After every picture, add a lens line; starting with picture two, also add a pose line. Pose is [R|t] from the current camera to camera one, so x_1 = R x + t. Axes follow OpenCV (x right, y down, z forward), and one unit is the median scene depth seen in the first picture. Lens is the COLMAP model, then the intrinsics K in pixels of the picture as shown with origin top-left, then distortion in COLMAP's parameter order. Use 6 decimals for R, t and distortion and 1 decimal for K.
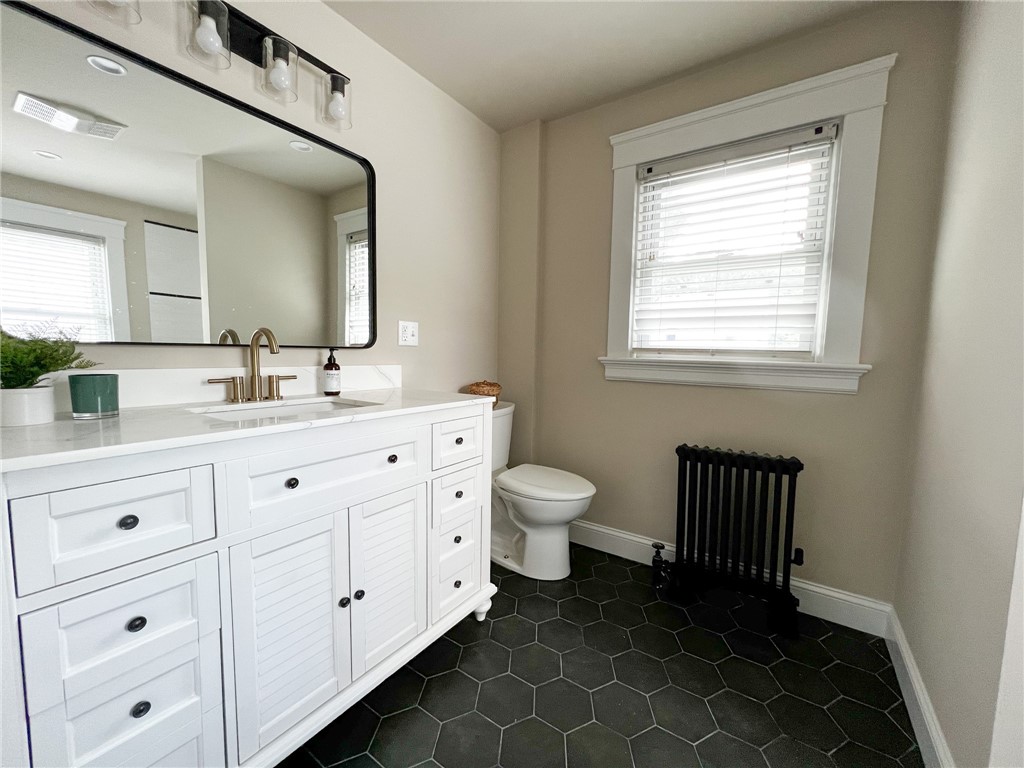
lens RADIAL K [[406.0, 0, 544.5], [0, 406.0, 380.9], [0, 0, 1]] dist [0.011330, -0.000116]
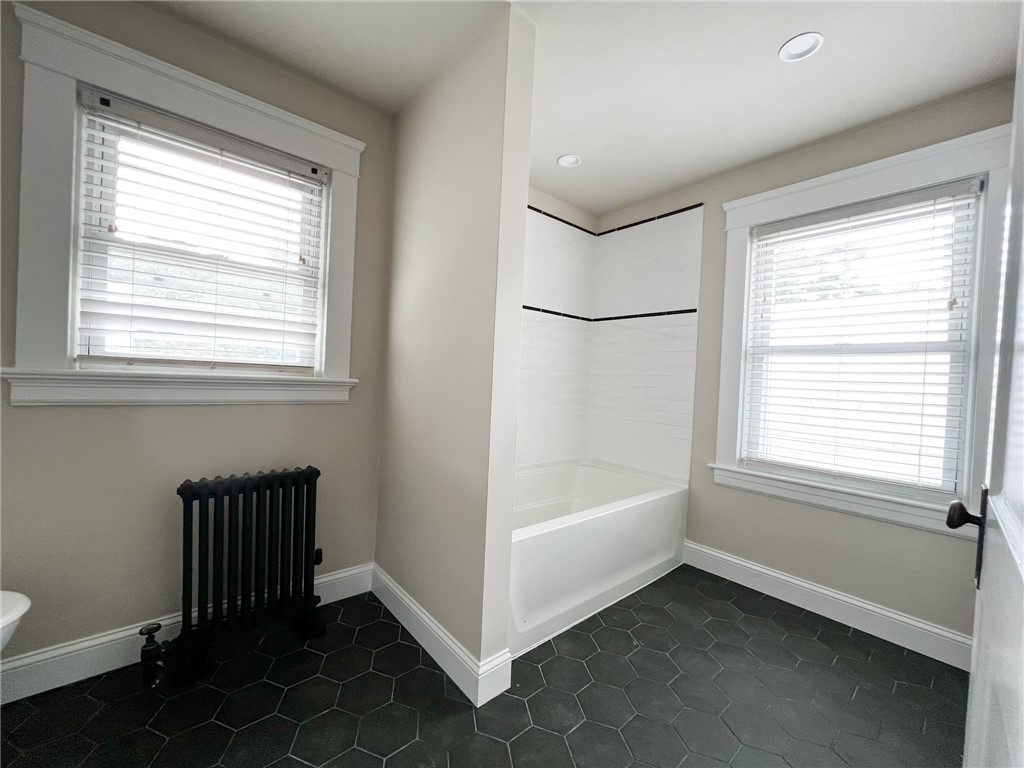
lens RADIAL K [[409.3, 0, 508.5], [0, 409.3, 383.2], [0, 0, 1]] dist [-0.001699, 0.000003]
pose [[0.299650, -0.019953, 0.953840, -0.231924], [0.036965, 0.999273, 0.009290, -0.018968], [-0.953333, 0.032475, 0.300170, 0.162386]]
